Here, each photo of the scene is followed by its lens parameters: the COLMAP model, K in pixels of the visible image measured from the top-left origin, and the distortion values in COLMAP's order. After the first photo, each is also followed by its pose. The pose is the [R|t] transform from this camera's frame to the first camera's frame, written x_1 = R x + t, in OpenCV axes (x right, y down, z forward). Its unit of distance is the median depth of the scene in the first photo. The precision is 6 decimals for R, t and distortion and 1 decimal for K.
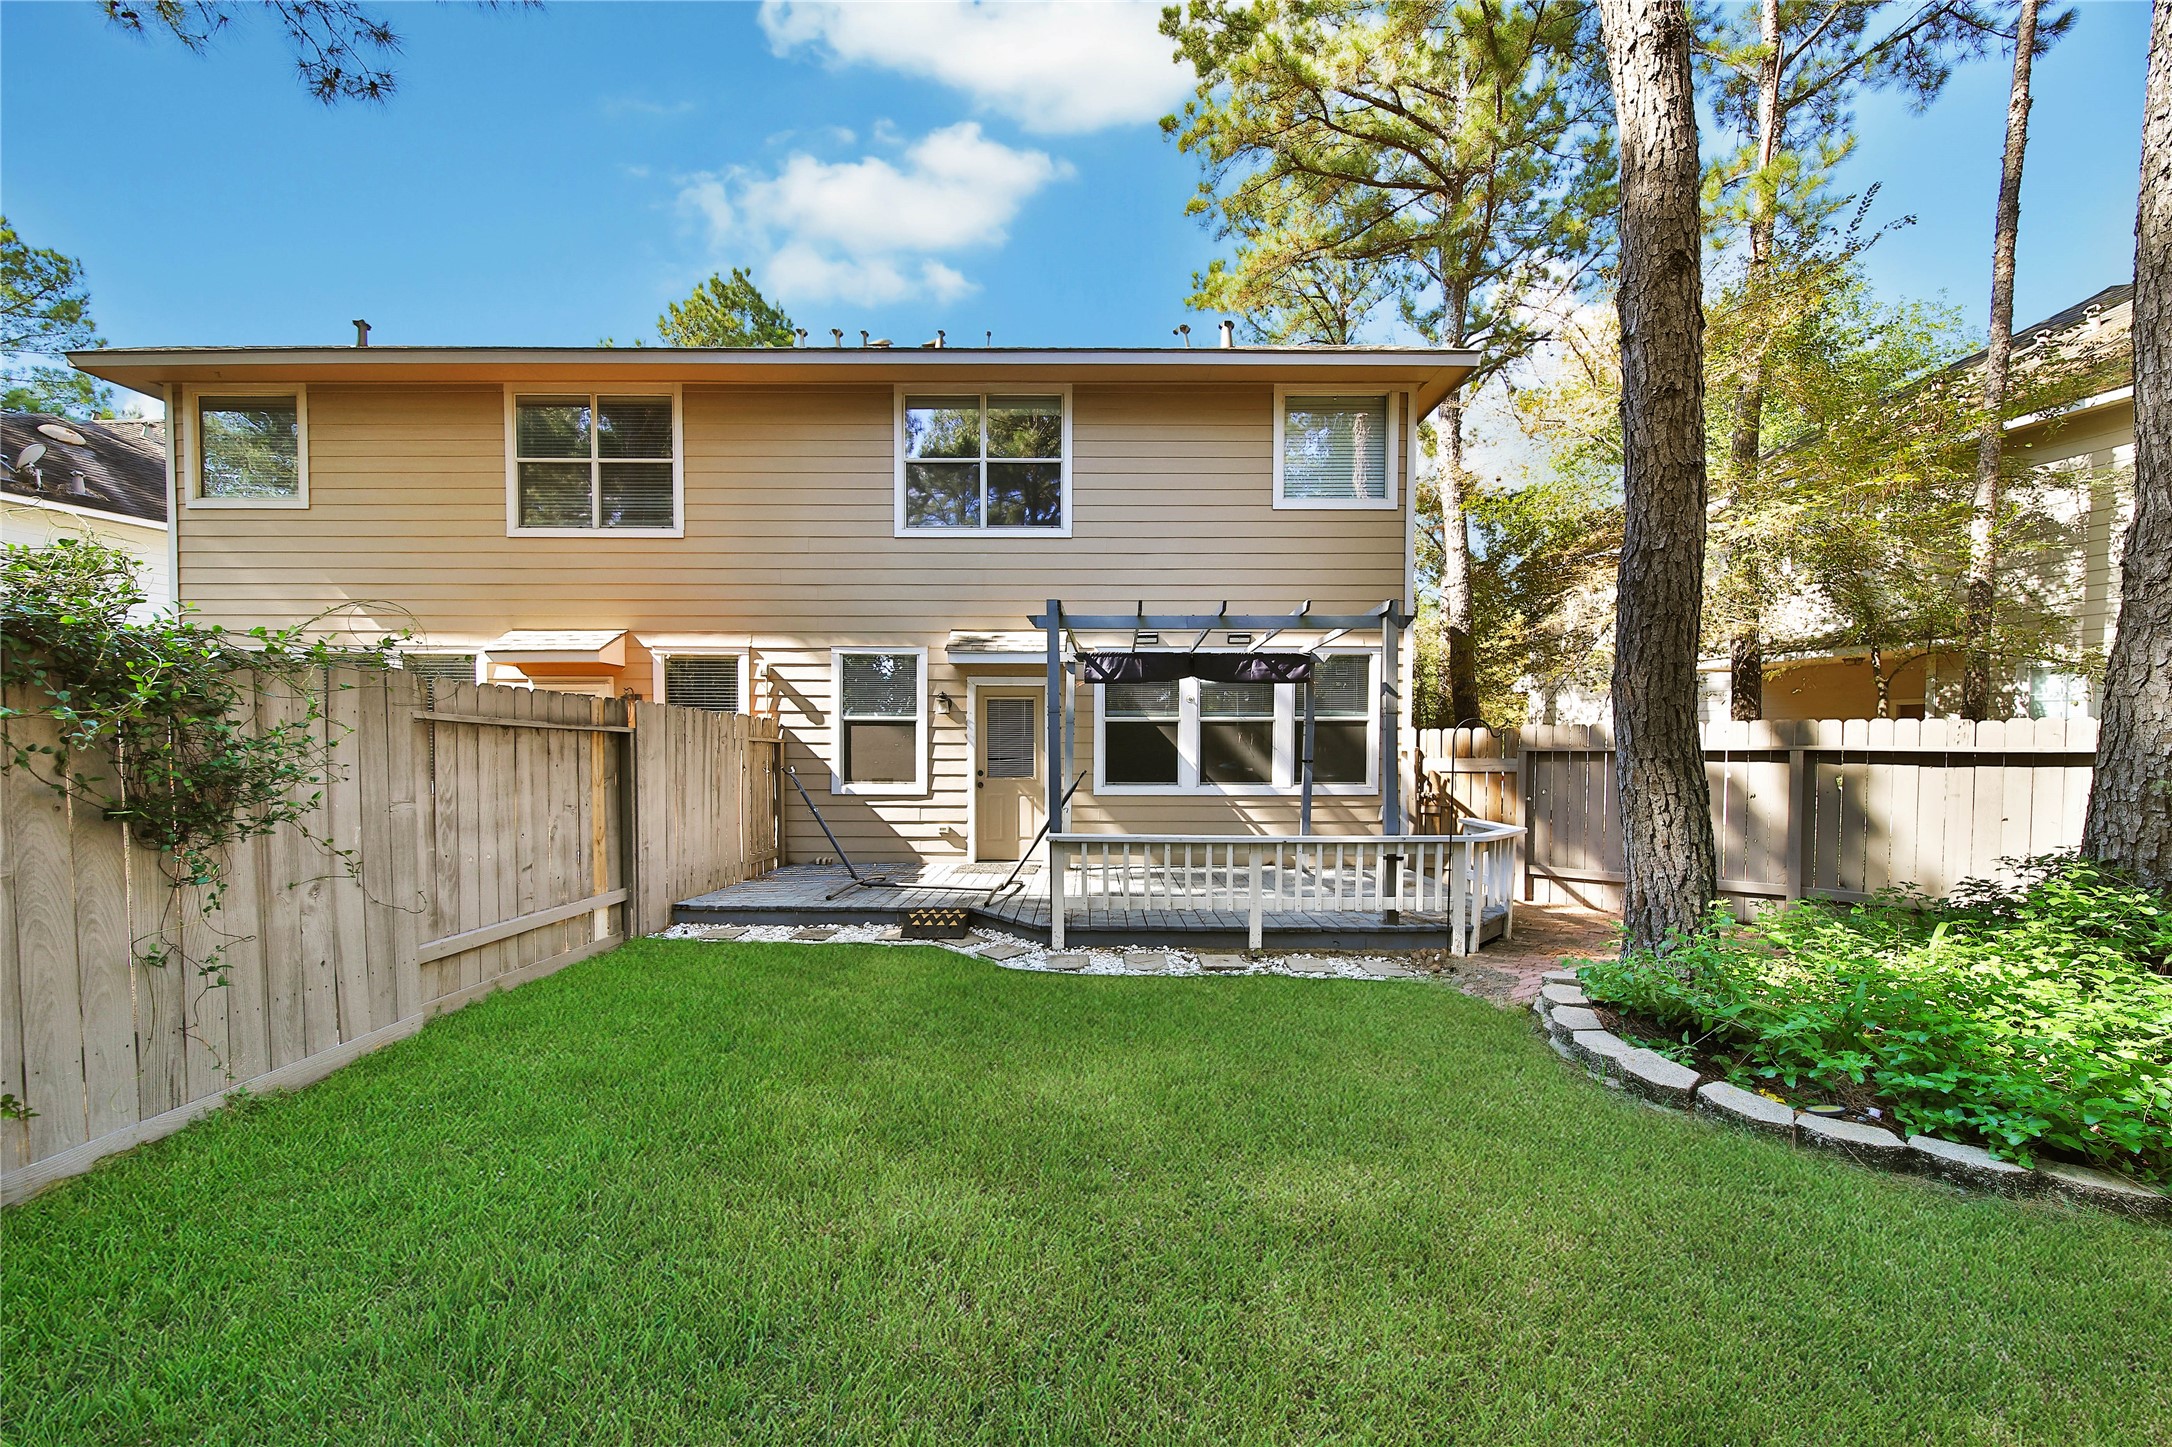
lens RADIAL K [[801.7, 0, 1066.6], [0, 801.7, 770.6], [0, 0, 1]] dist [-0.002782, -0.000295]
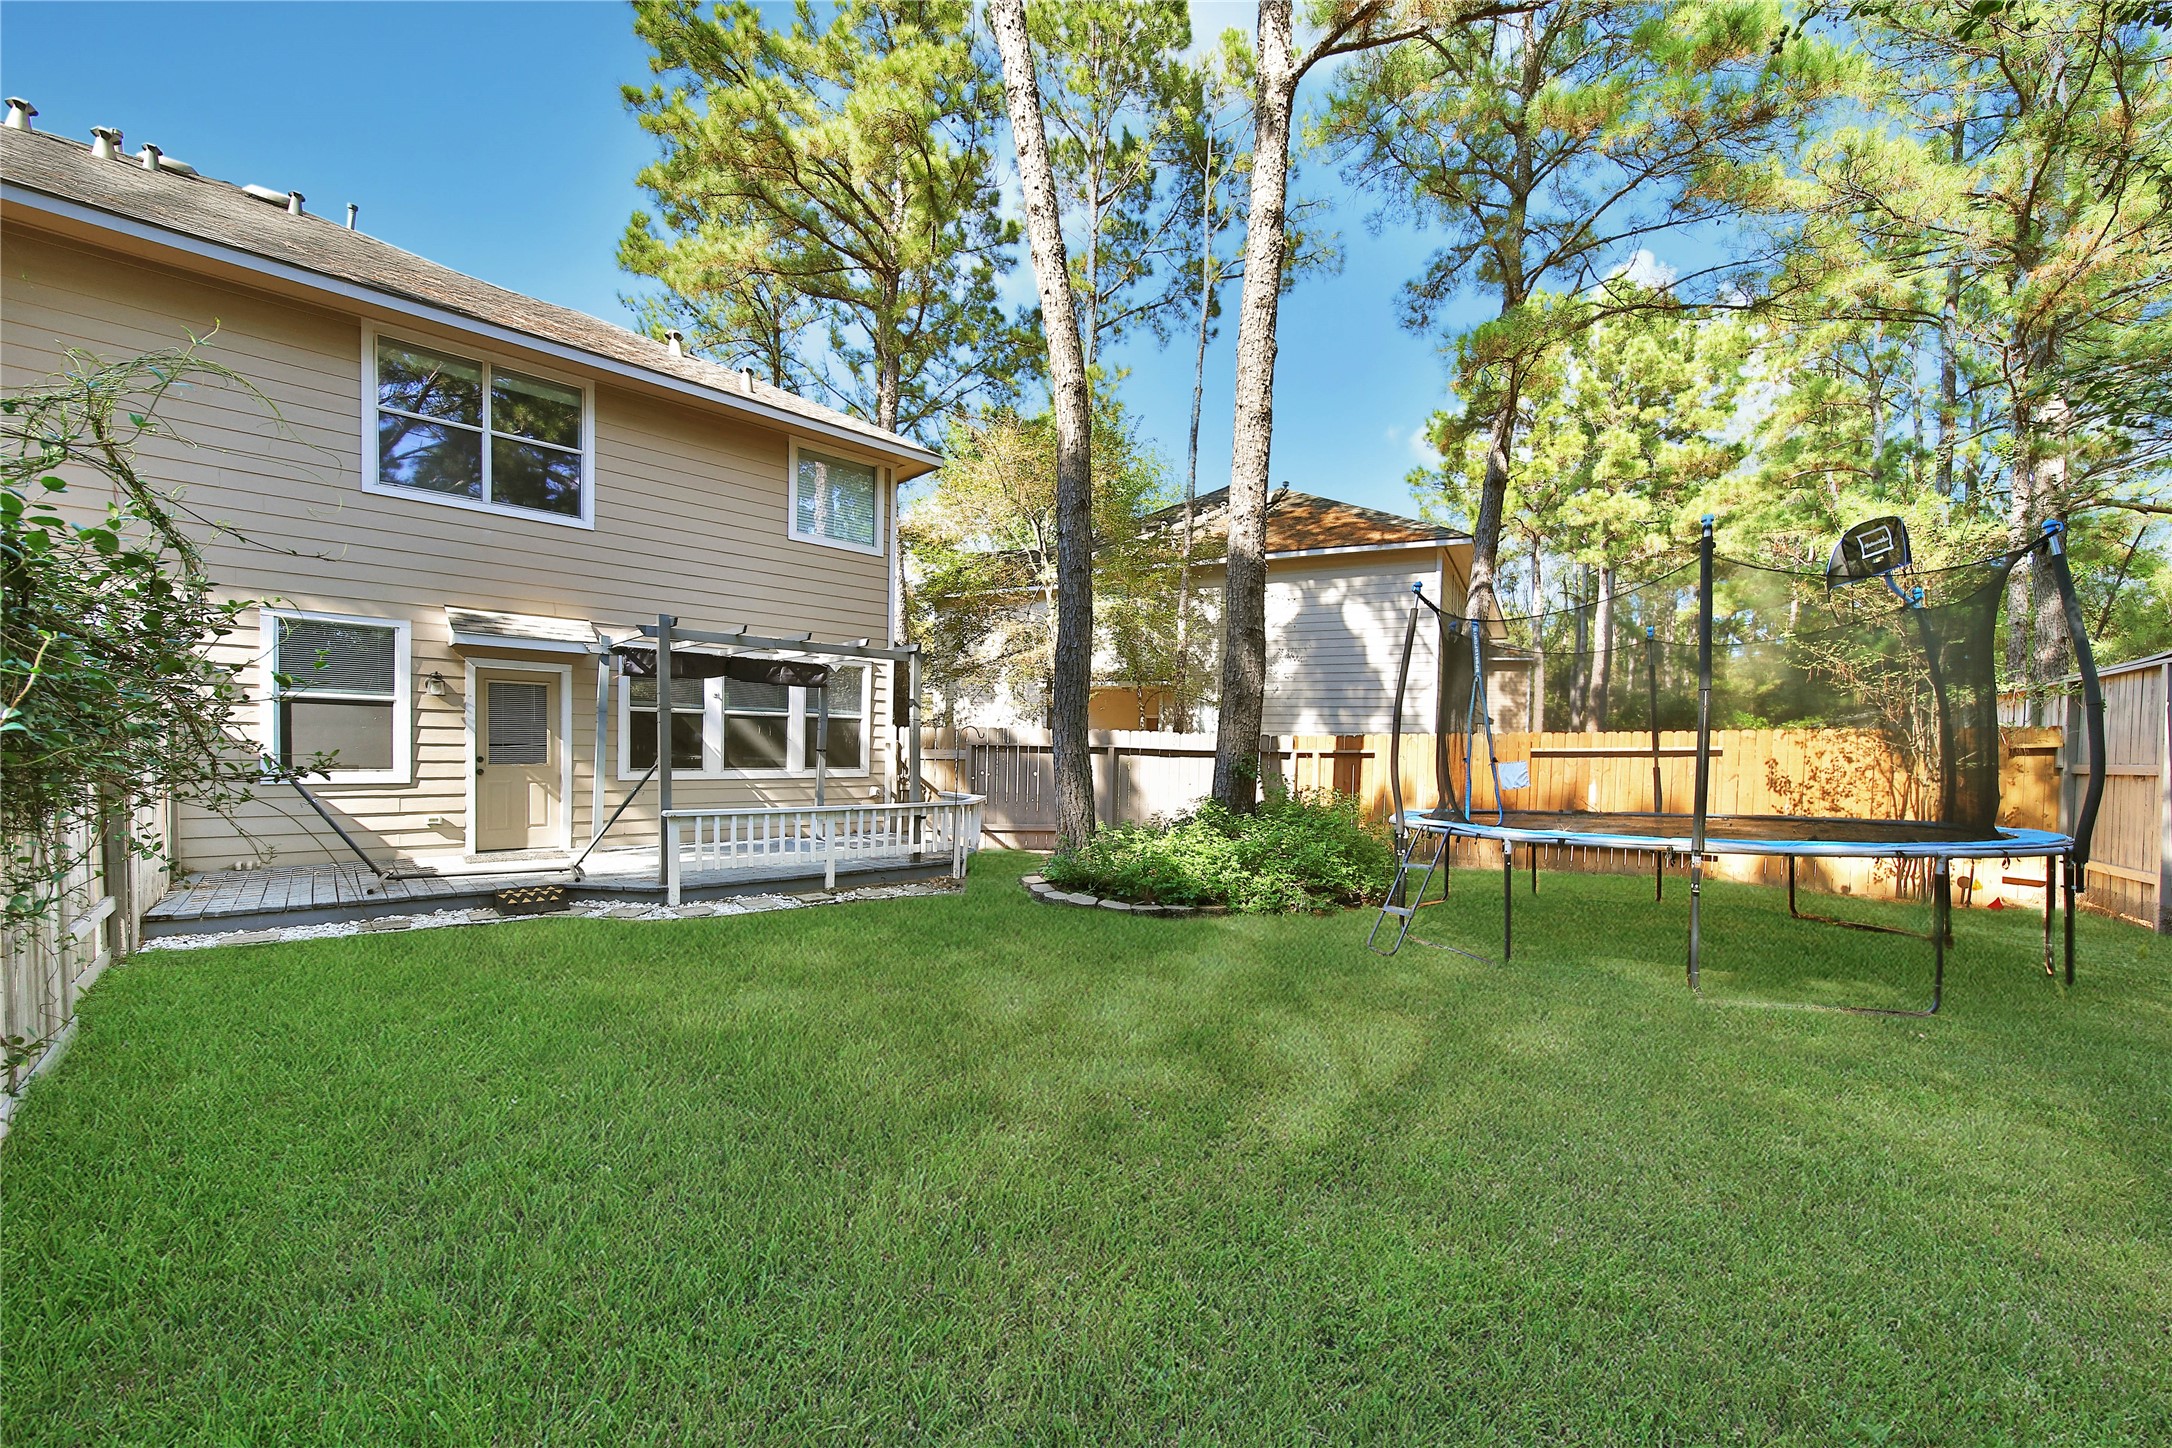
lens RADIAL K [[801.7, 0, 1066.6], [0, 801.7, 771.1], [0, 0, 1]] dist [-0.002782, -0.000295]
pose [[0.755003, -0.007397, 0.655679, -0.211318], [-0.004651, 0.999851, 0.016635, -0.002024], [-0.655704, -0.015609, 0.754856, -0.178027]]
